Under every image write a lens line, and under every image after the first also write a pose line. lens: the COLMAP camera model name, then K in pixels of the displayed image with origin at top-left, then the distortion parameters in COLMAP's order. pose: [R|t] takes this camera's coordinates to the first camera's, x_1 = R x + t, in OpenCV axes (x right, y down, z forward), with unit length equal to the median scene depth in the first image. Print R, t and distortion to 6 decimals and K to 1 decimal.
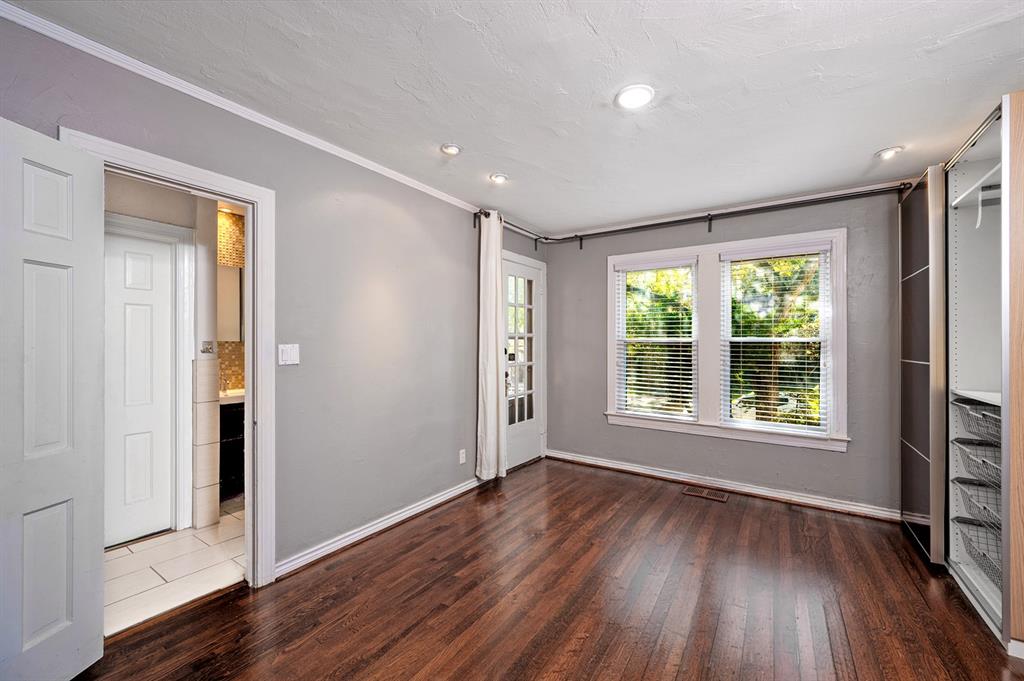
lens RADIAL K [[415.9, 0, 517.0], [0, 415.9, 337.3], [0, 0, 1]] dist [0.000939, 0.000081]
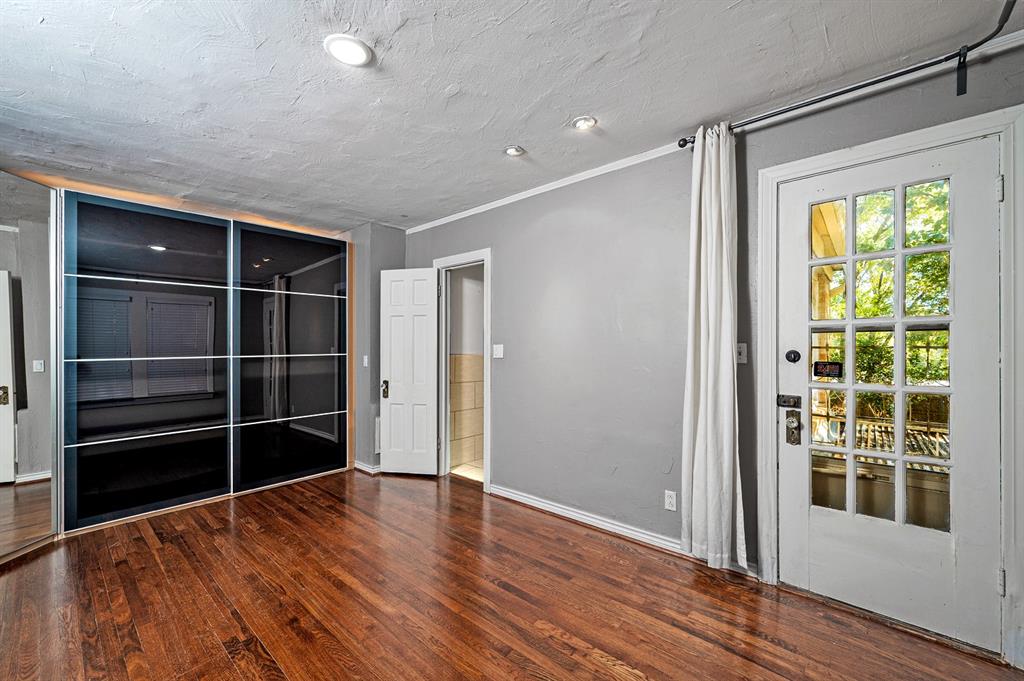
lens RADIAL K [[410.1, 0, 512.0], [0, 410.1, 340.5], [0, 0, 1]] dist [-0.002101, -0.000181]
pose [[-0.136006, -0.014788, -0.990598, 0.820334], [0.013912, 0.999761, -0.016835, 0.025590], [0.990610, -0.016071, -0.135768, 1.115722]]
